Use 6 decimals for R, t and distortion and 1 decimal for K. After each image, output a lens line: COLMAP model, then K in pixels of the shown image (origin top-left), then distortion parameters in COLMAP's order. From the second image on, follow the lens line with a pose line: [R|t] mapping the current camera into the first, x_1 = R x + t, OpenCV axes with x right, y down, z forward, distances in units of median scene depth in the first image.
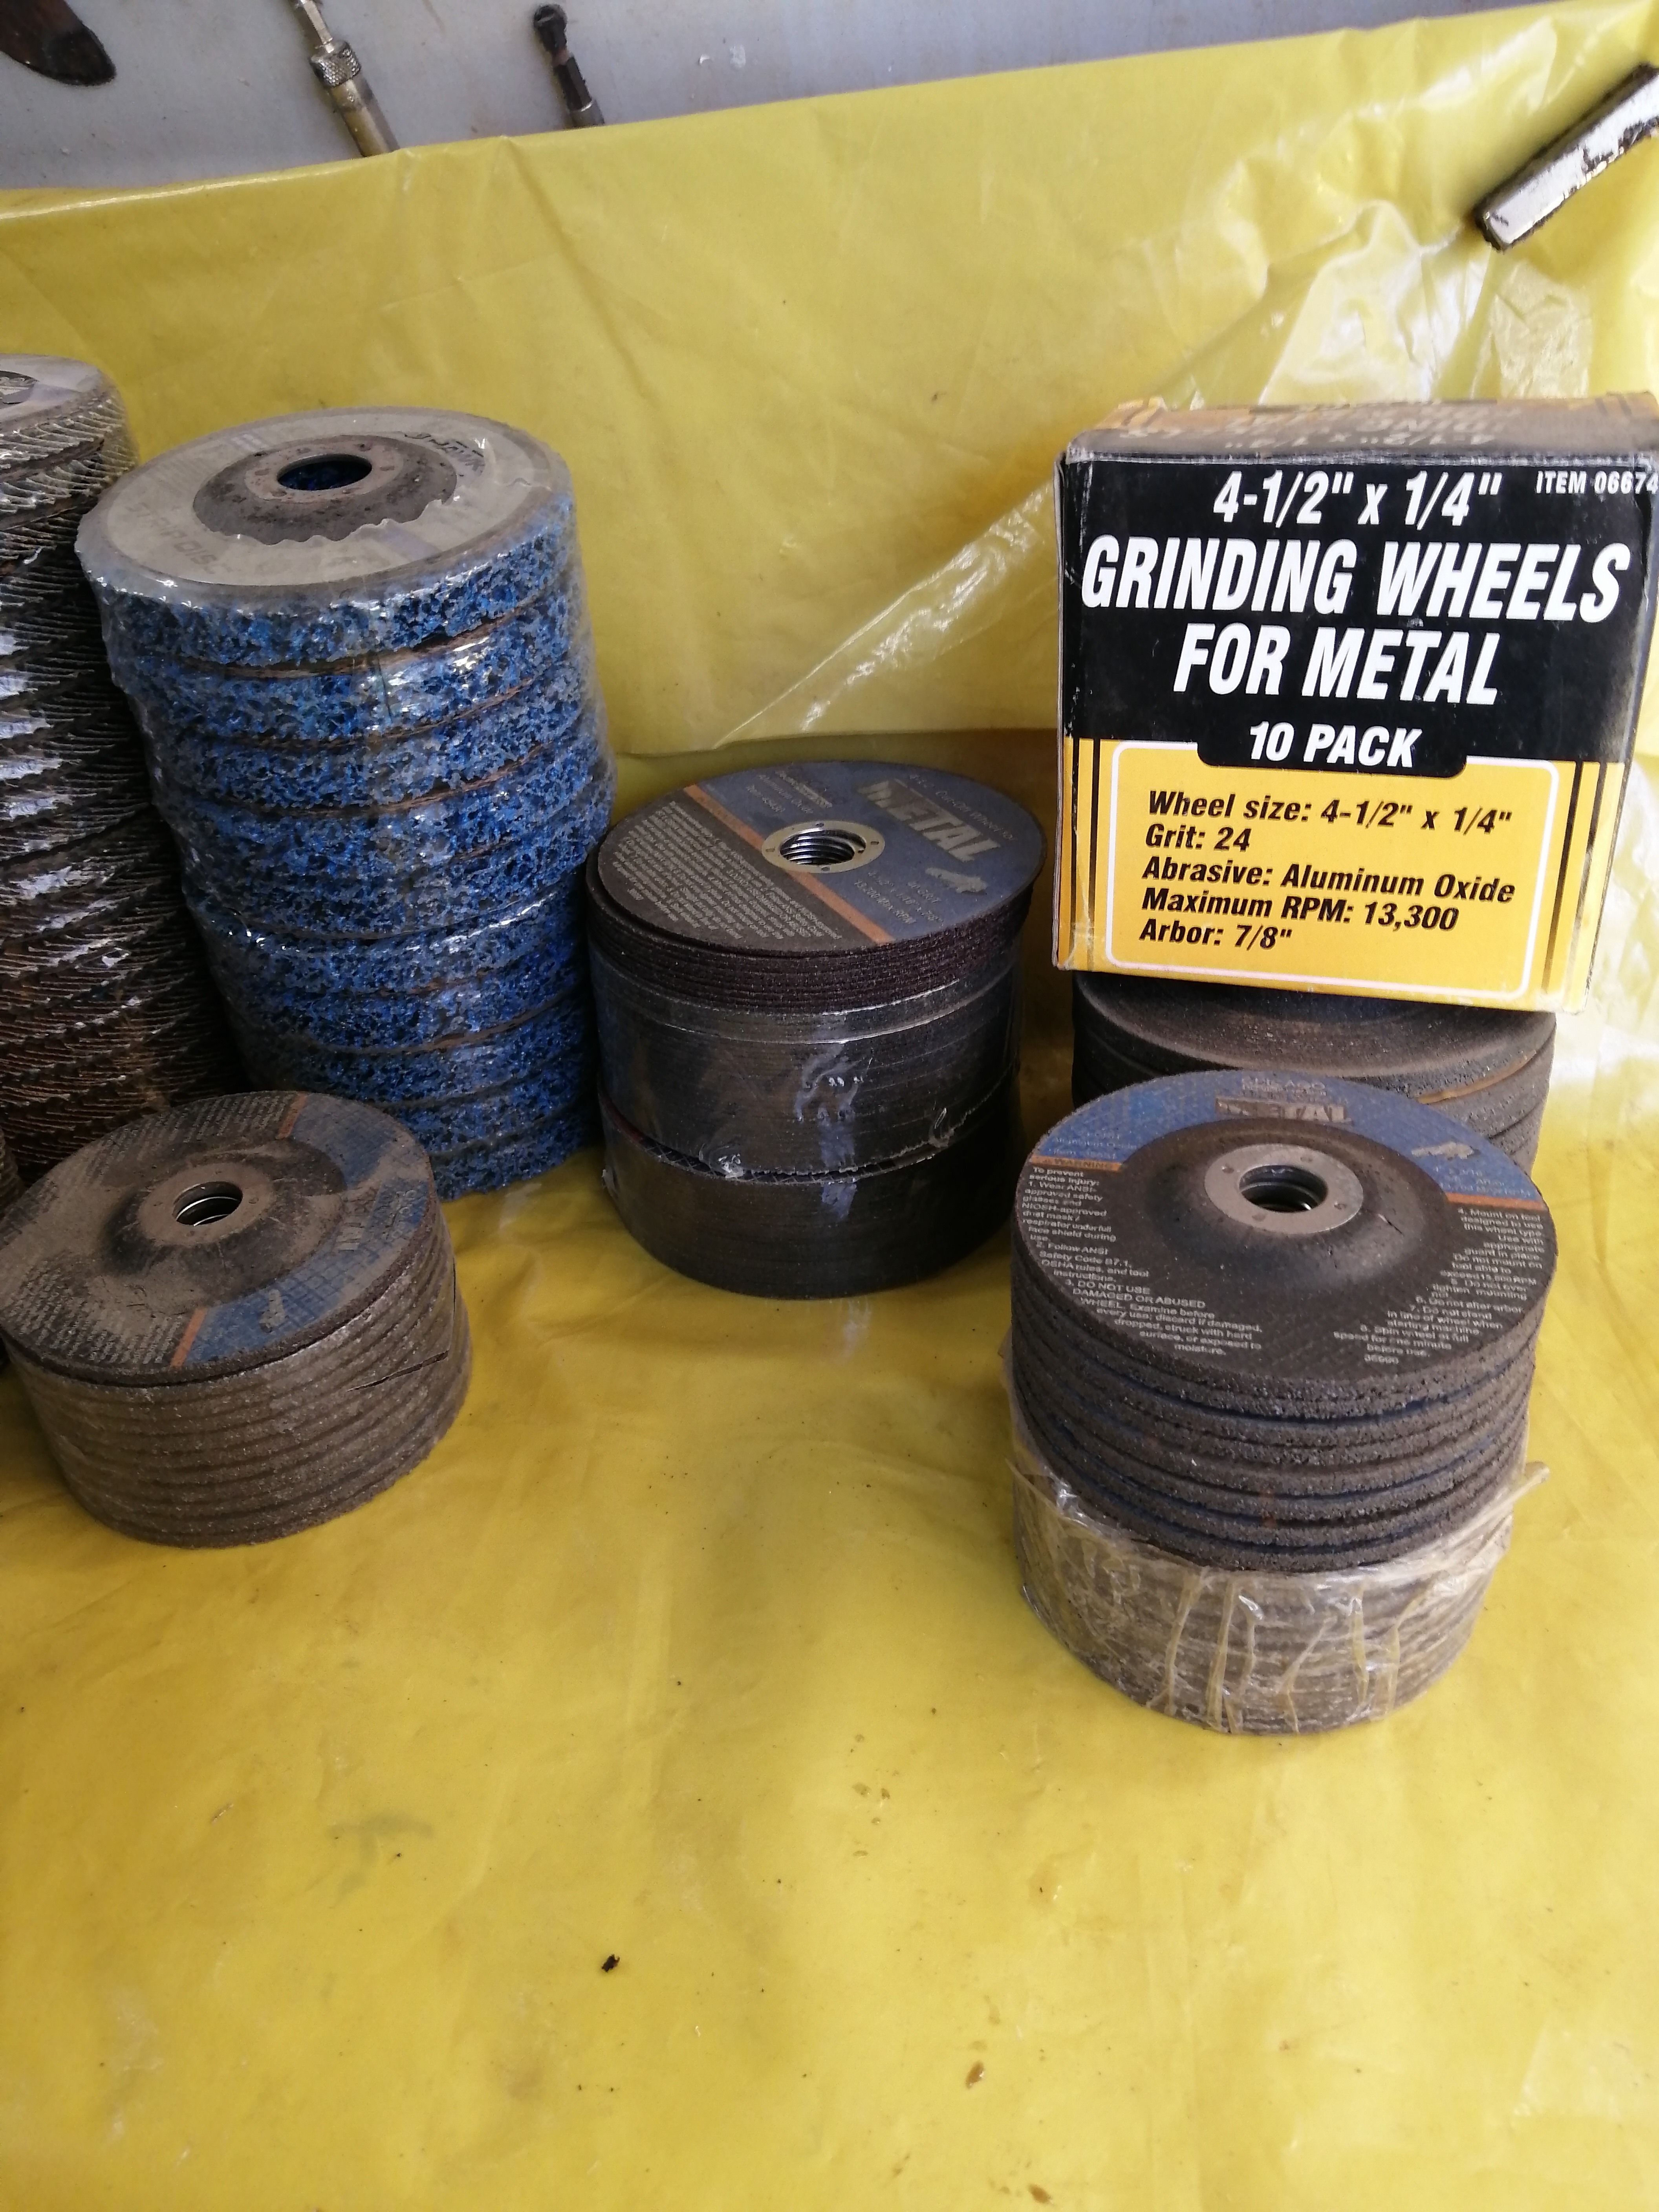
lens RADIAL K [[1727.0, 0, 829.5], [0, 1727.0, 1106.0], [0, 0, 1]] dist [-0.051812, -0.006756]
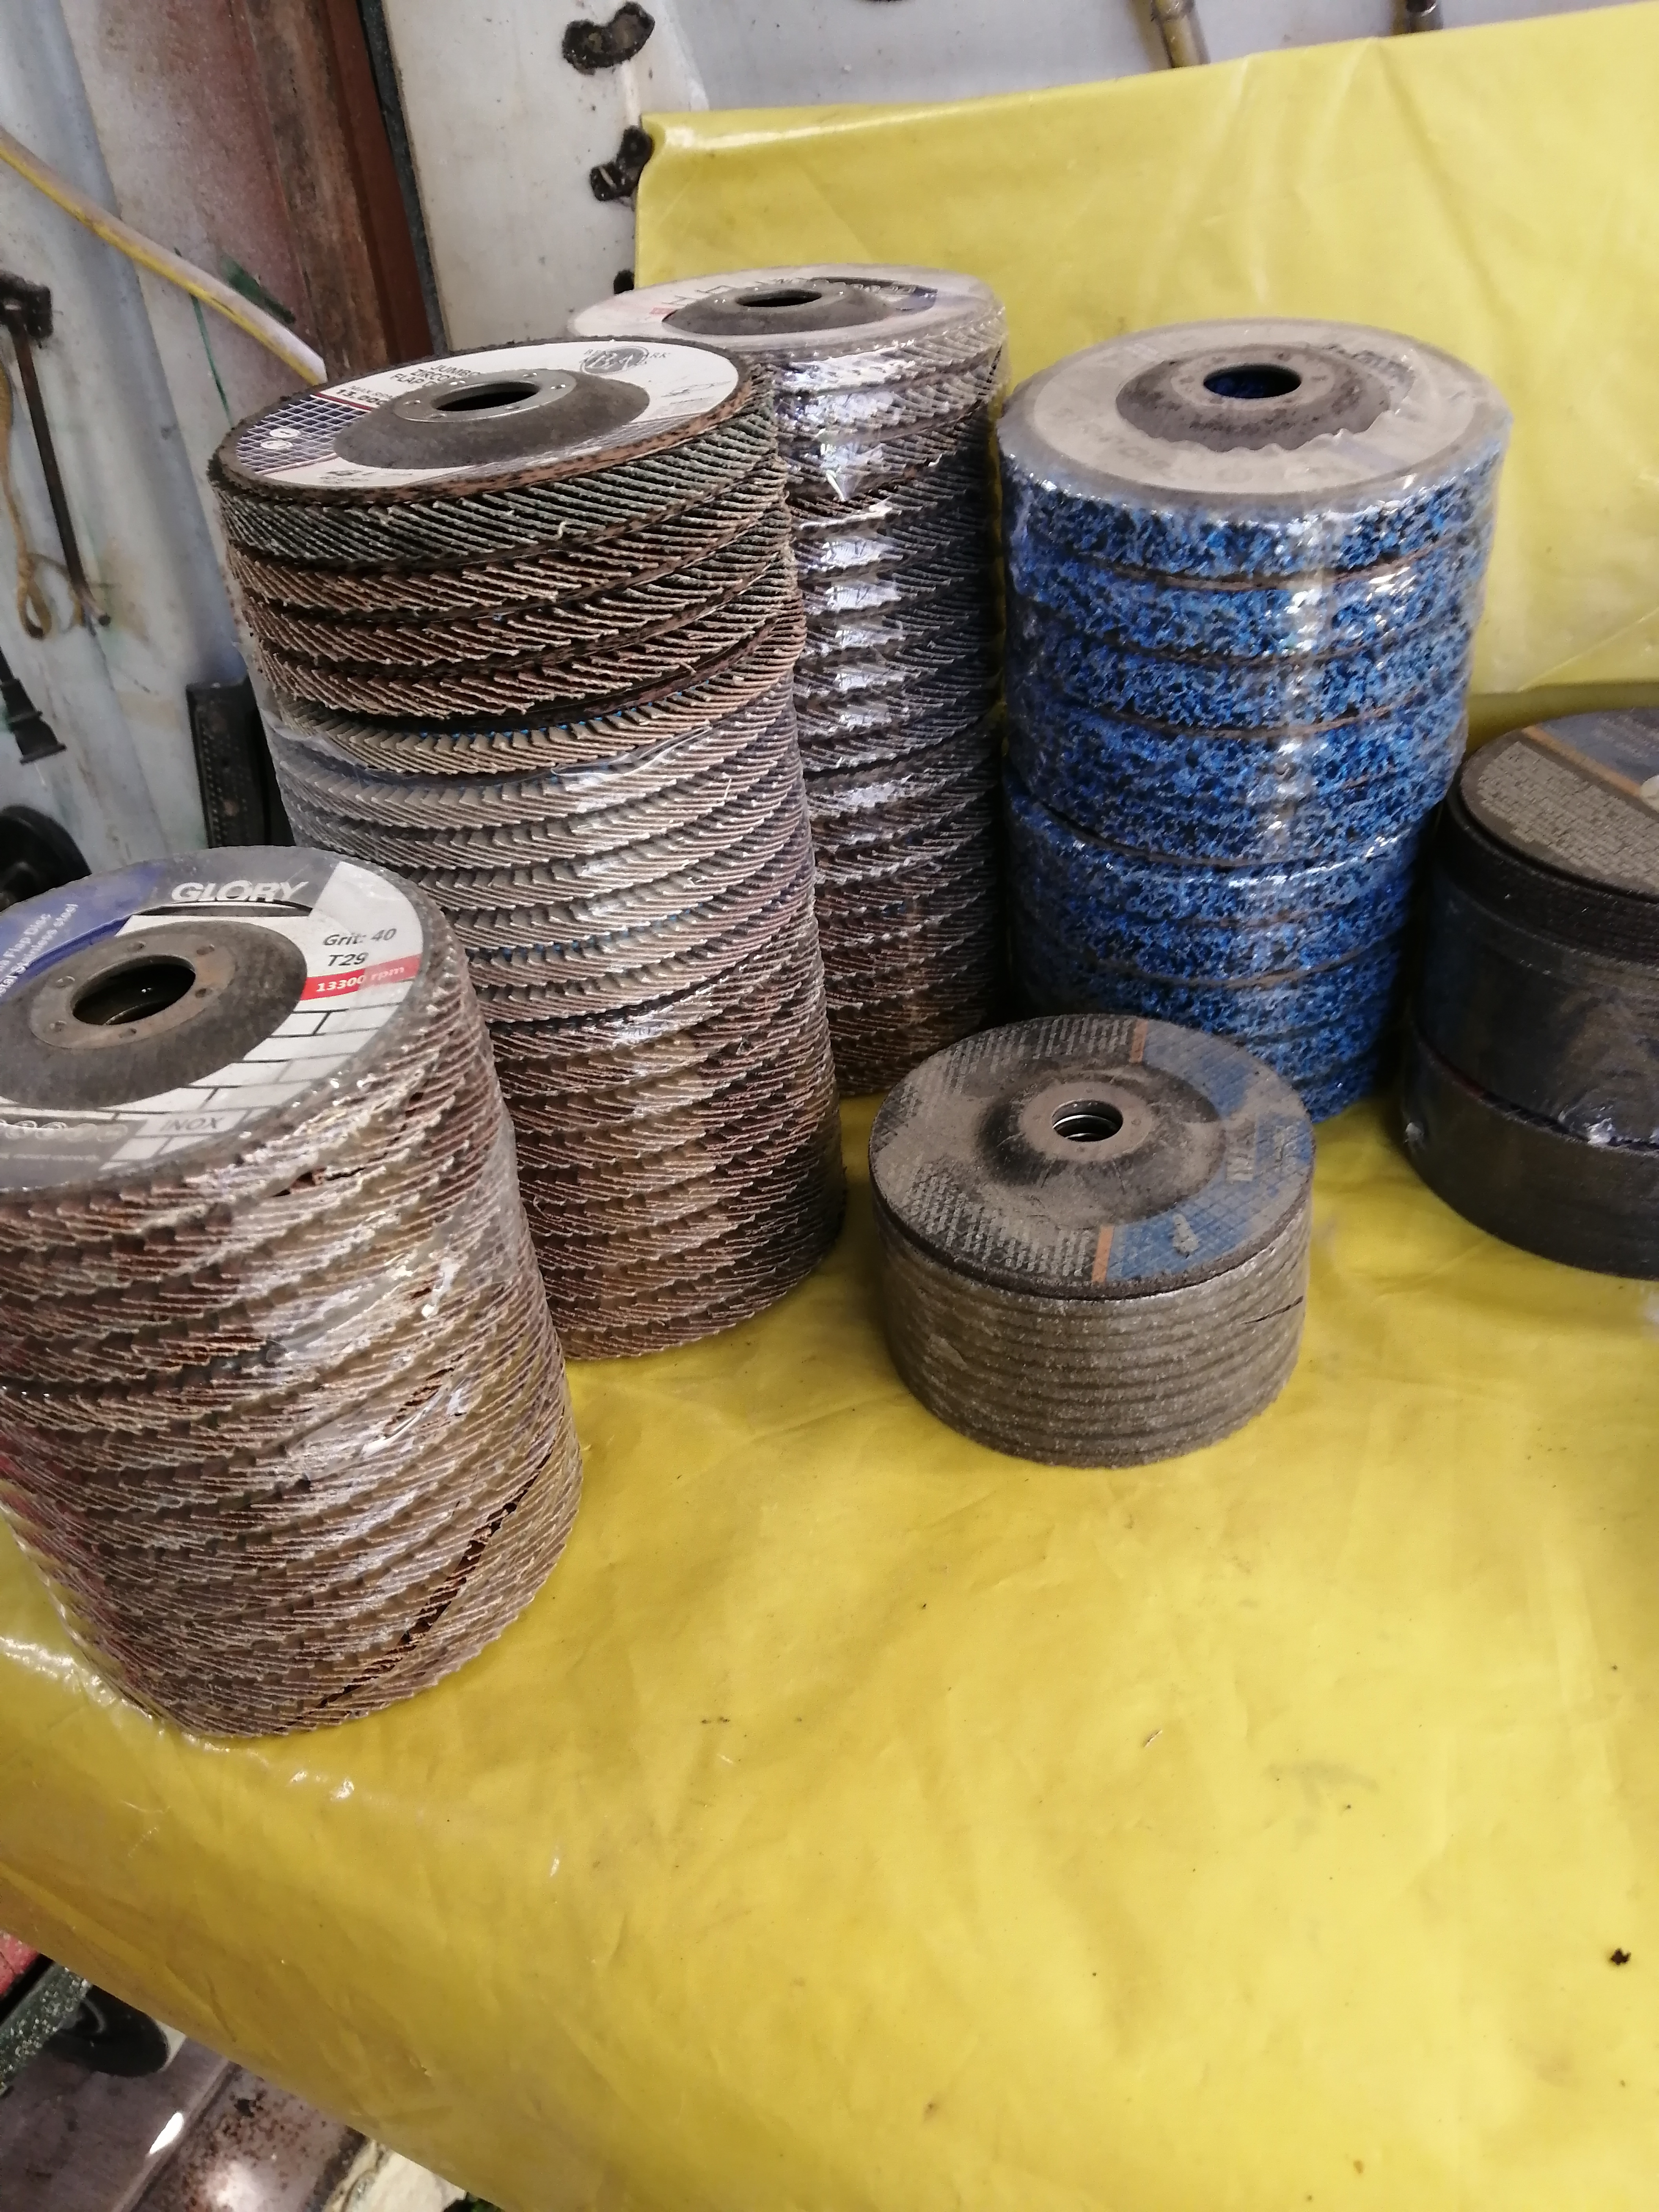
lens RADIAL K [[1732.1, 0, 829.5], [0, 1732.1, 1106.0], [0, 0, 1]] dist [-0.045072, 0.000158]
pose [[0.972503, 0.085040, -0.216808, -0.282787], [-0.080579, 0.996316, 0.029352, 0.029839], [0.218506, -0.011075, 0.975773, -0.007524]]
